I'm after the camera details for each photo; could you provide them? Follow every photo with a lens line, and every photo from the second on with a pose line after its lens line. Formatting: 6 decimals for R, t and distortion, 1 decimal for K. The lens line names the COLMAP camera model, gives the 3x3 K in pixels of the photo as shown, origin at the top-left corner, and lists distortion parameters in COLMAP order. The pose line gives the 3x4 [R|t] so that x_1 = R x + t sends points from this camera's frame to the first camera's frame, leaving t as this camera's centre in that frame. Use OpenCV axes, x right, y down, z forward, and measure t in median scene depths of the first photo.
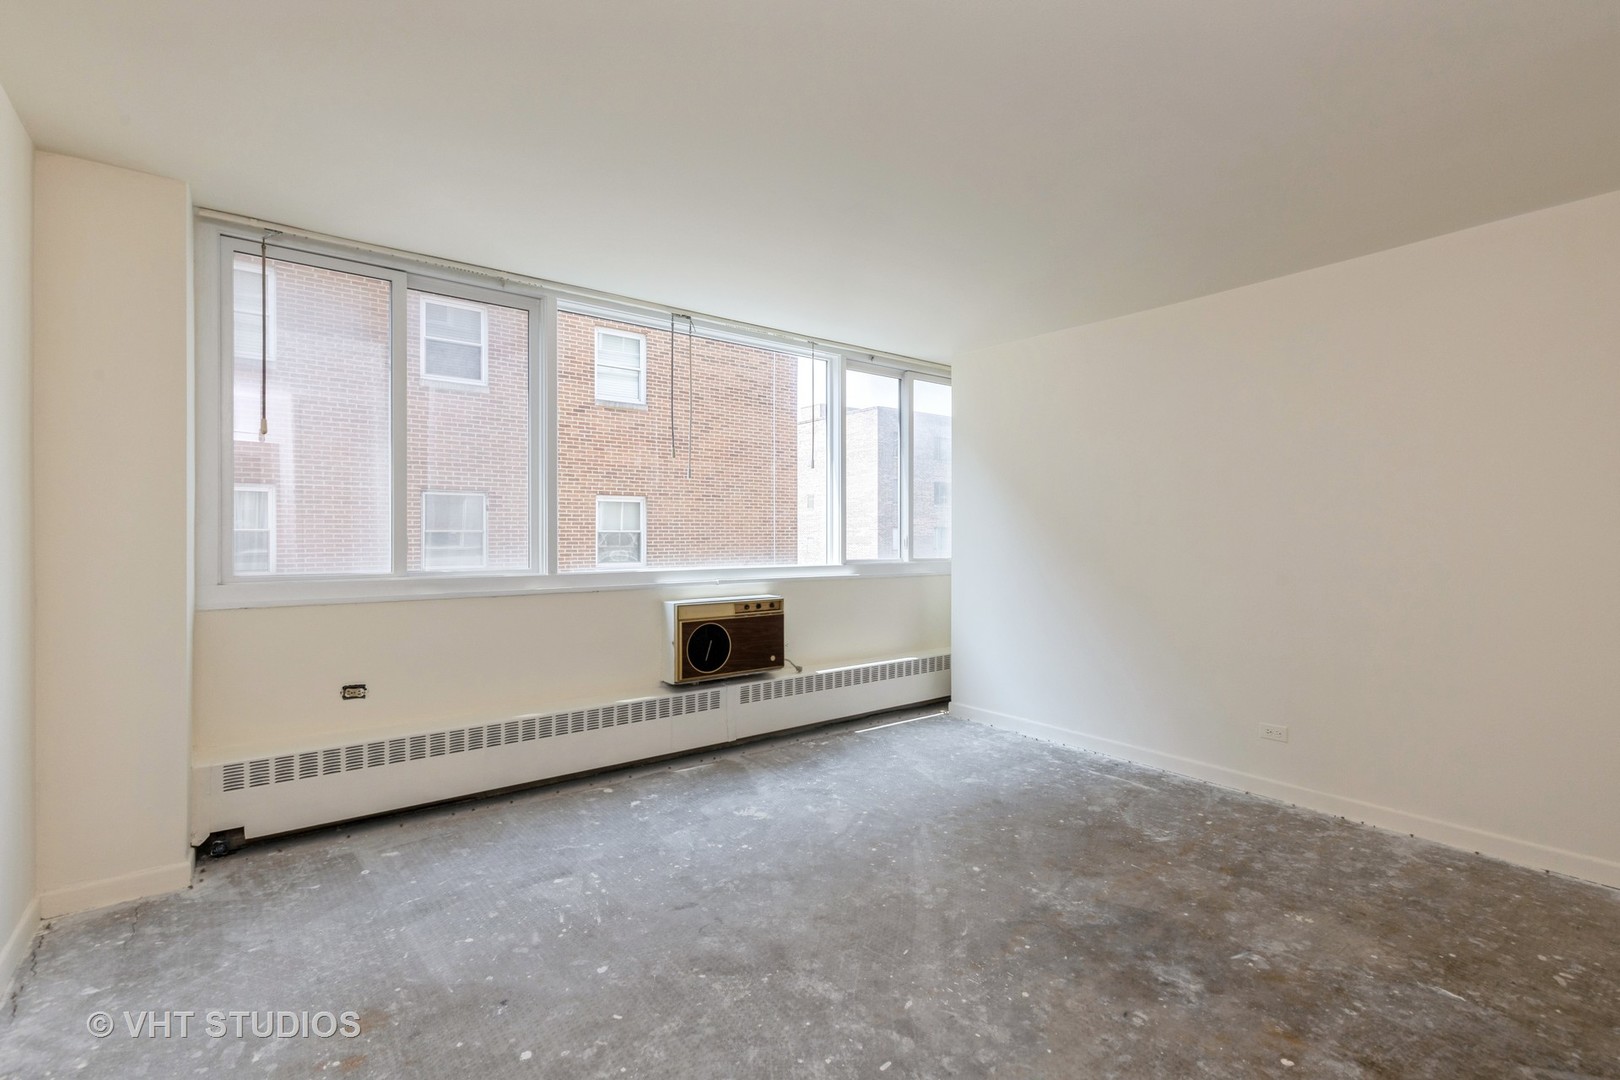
lens RADIAL K [[738.9, 0, 810.0], [0, 738.9, 540.0], [0, 0, 1]] dist [0.009633, -0.000154]
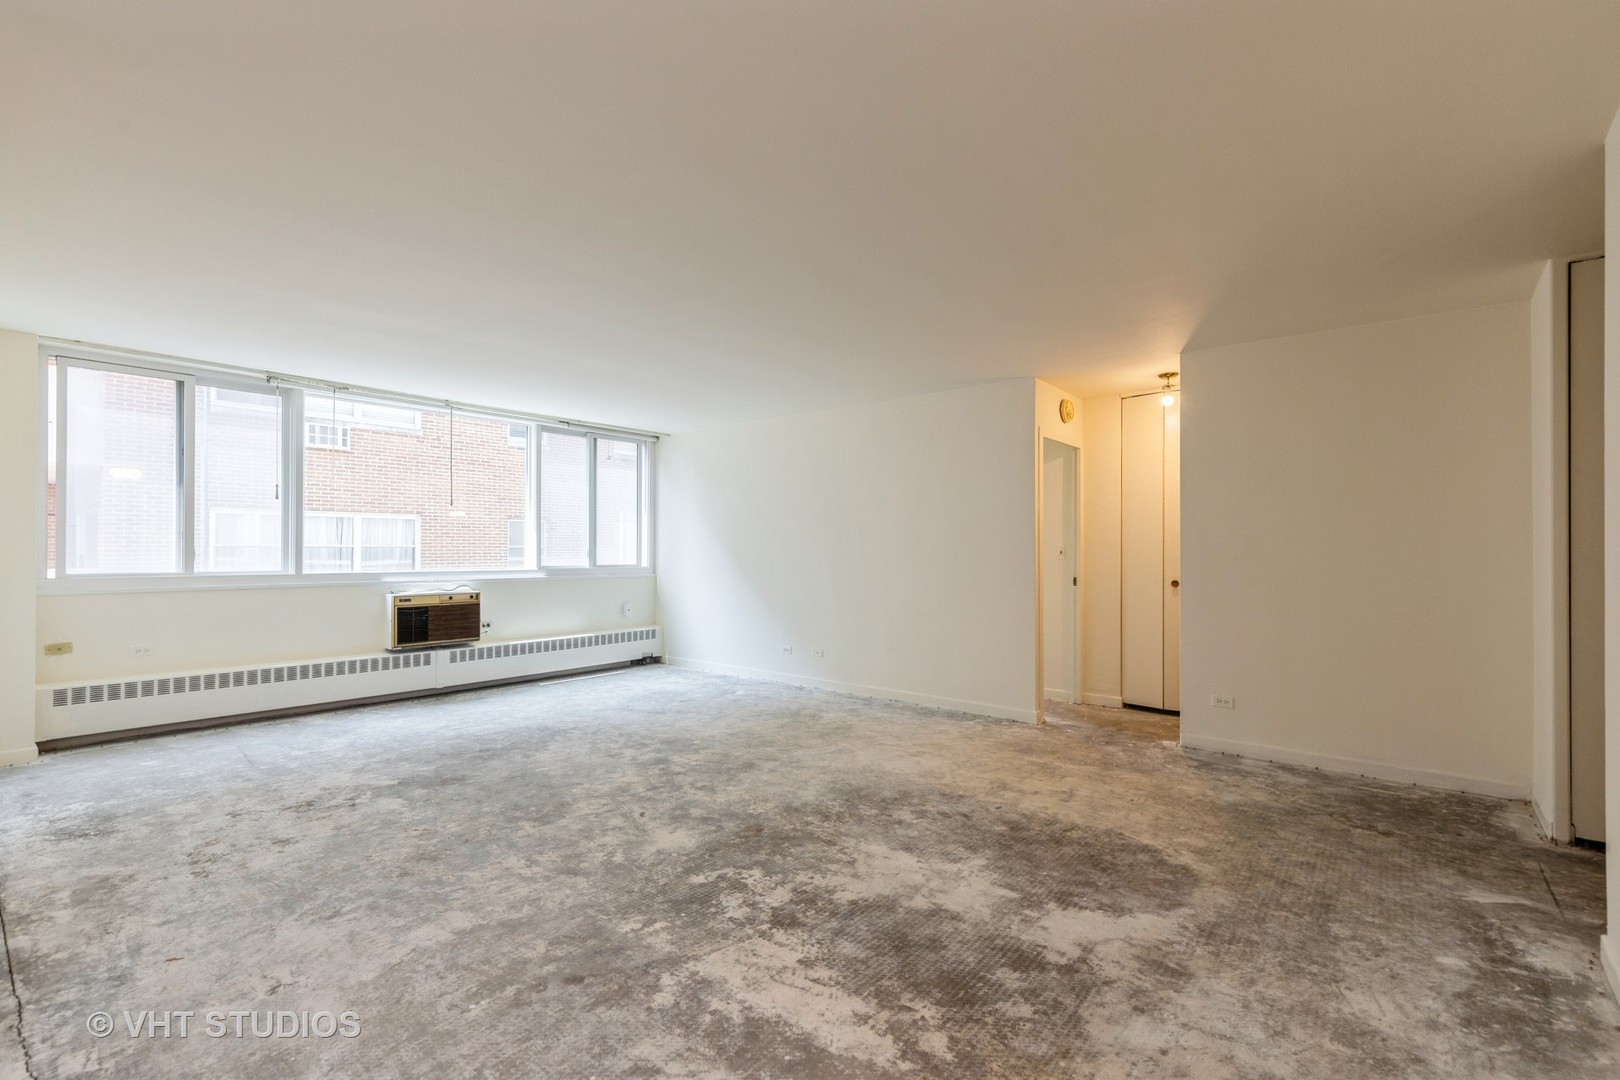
lens RADIAL K [[724.9, 0, 811.2], [0, 724.9, 547.3], [0, 0, 1]] dist [0.008681, -0.000675]
pose [[0.980190, 0.018440, 0.197198, 0.338896], [-0.018876, 0.999822, 0.000330, -0.025045], [-0.197157, -0.004046, 0.980364, -0.591040]]
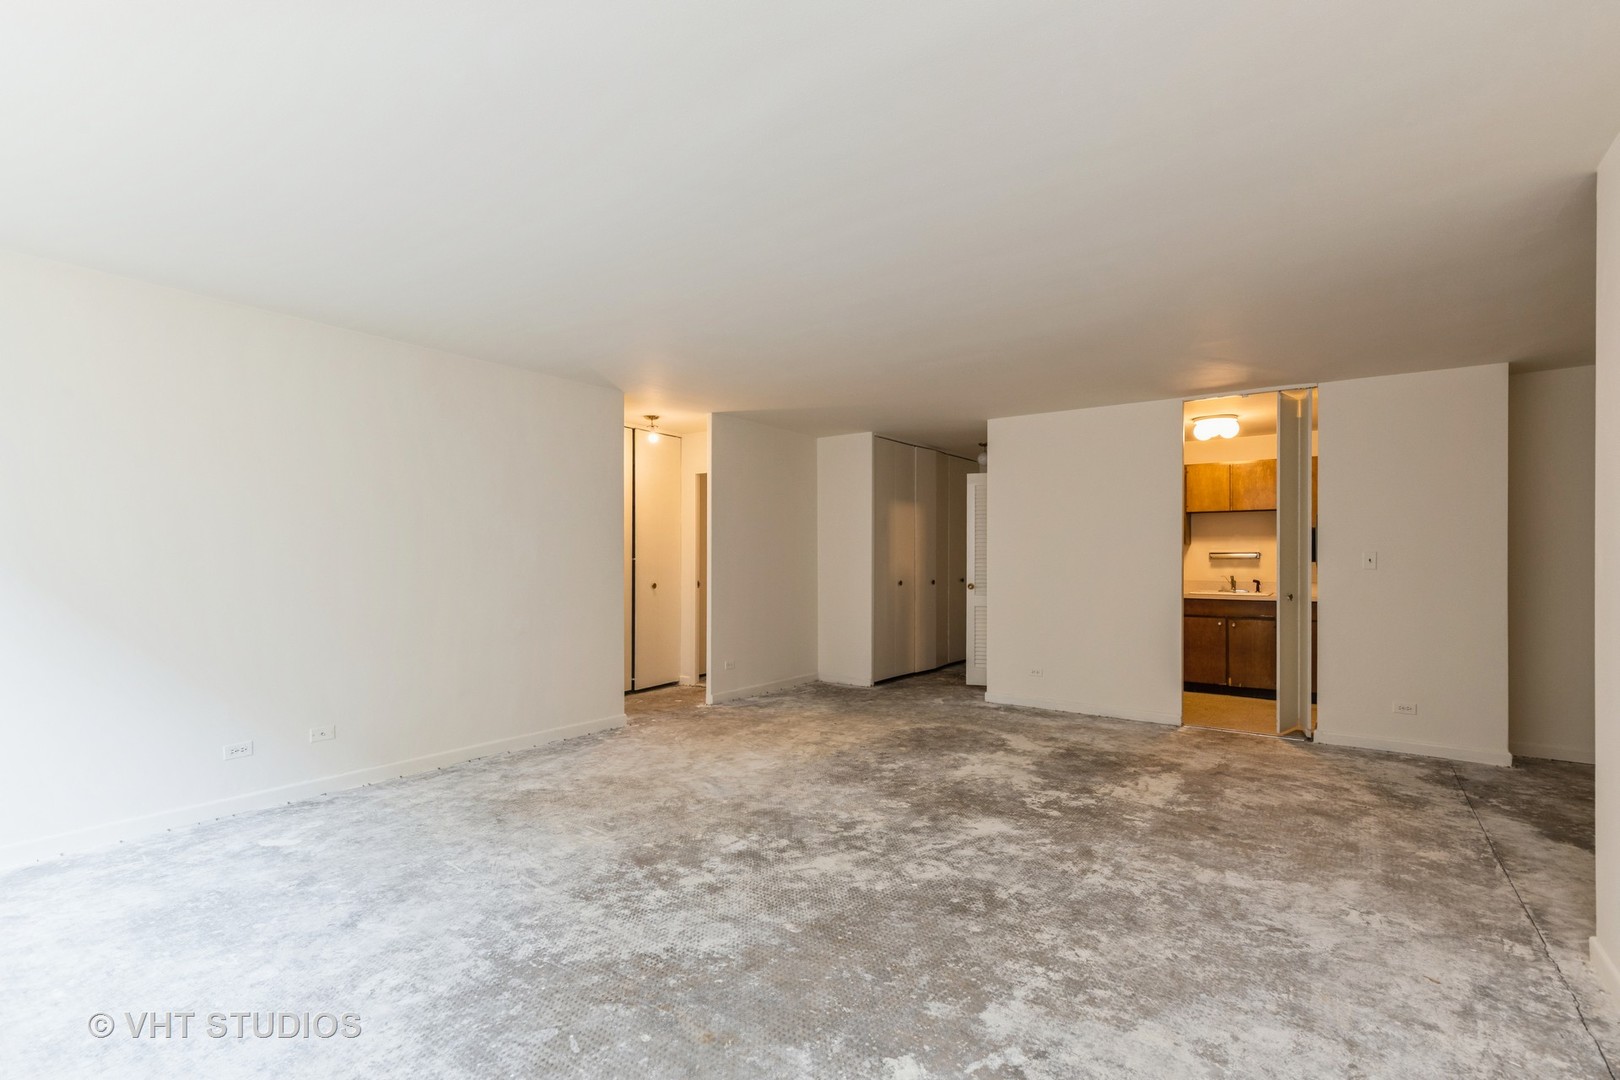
lens RADIAL K [[750.7, 0, 800.0], [0, 750.7, 556.4], [0, 0, 1]] dist [0.010617, -0.001028]
pose [[-0.257720, 0.017649, 0.966059, -0.427784], [-0.006548, 0.999778, -0.020012, -0.006844], [-0.966198, -0.011483, -0.257547, 0.616126]]
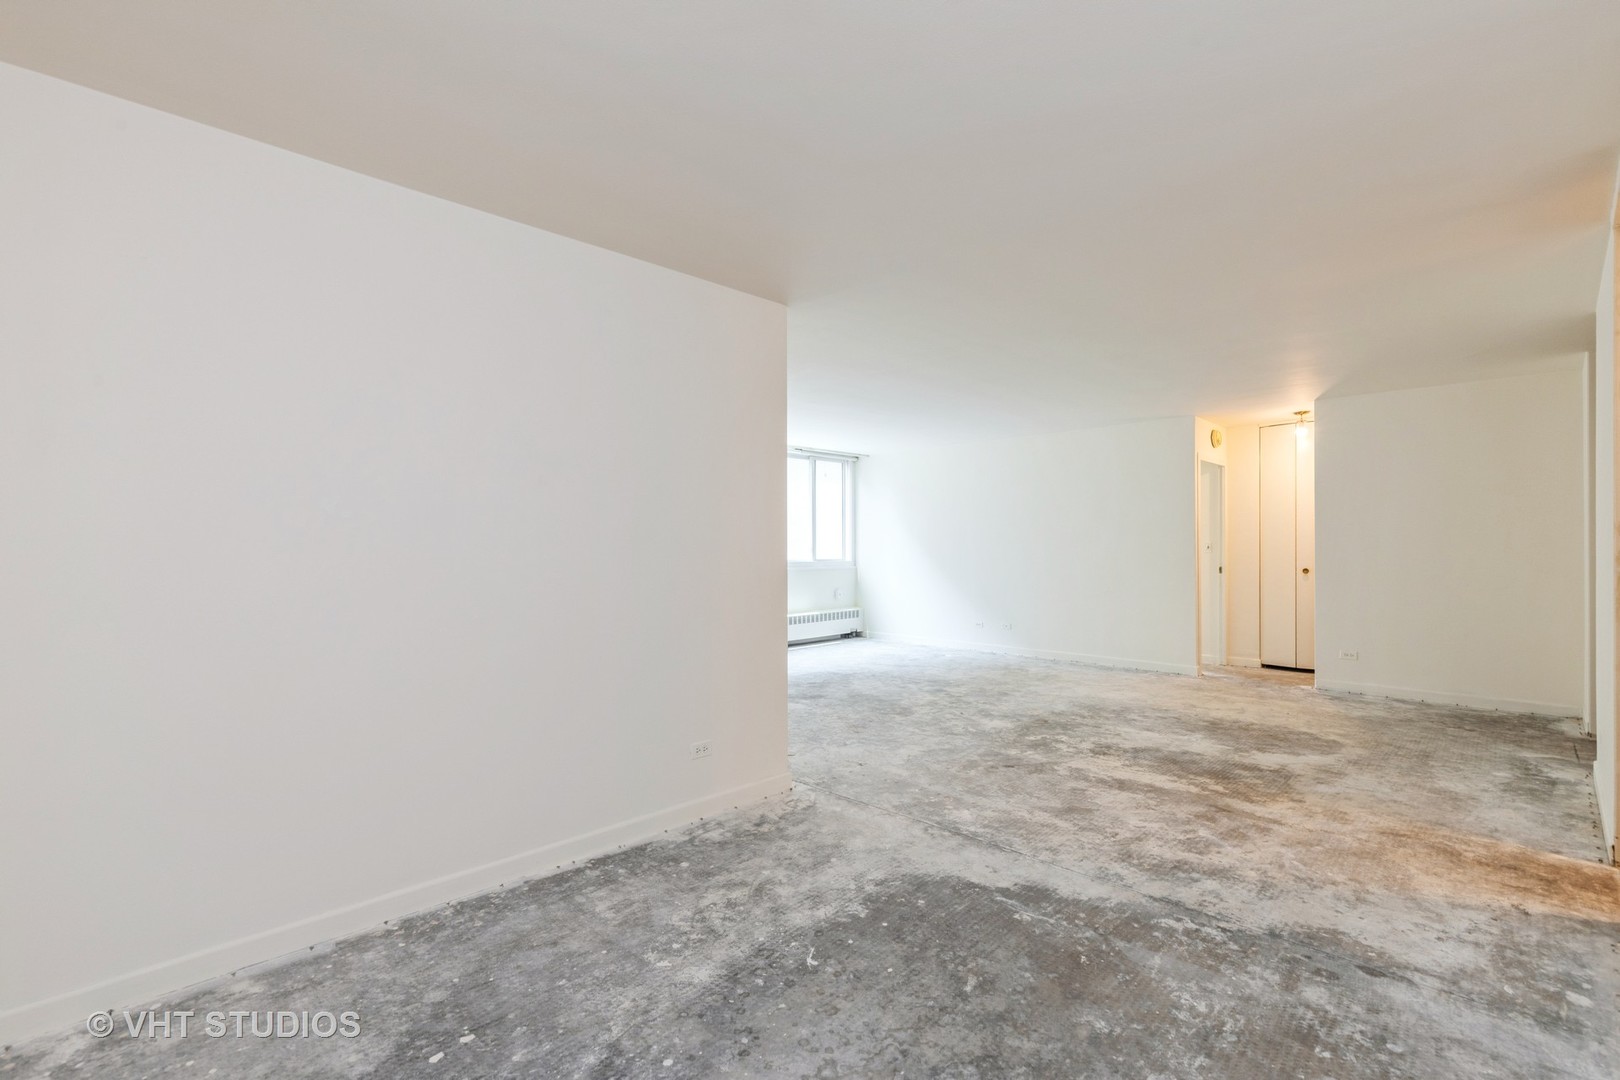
lens RADIAL K [[724.9, 0, 811.2], [0, 724.9, 547.3], [0, 0, 1]] dist [0.008681, -0.000675]
pose [[0.994463, 0.013631, 0.104201, -0.093321], [-0.014243, 0.999885, 0.005127, -0.019294], [-0.104119, -0.006582, 0.994543, -1.015703]]
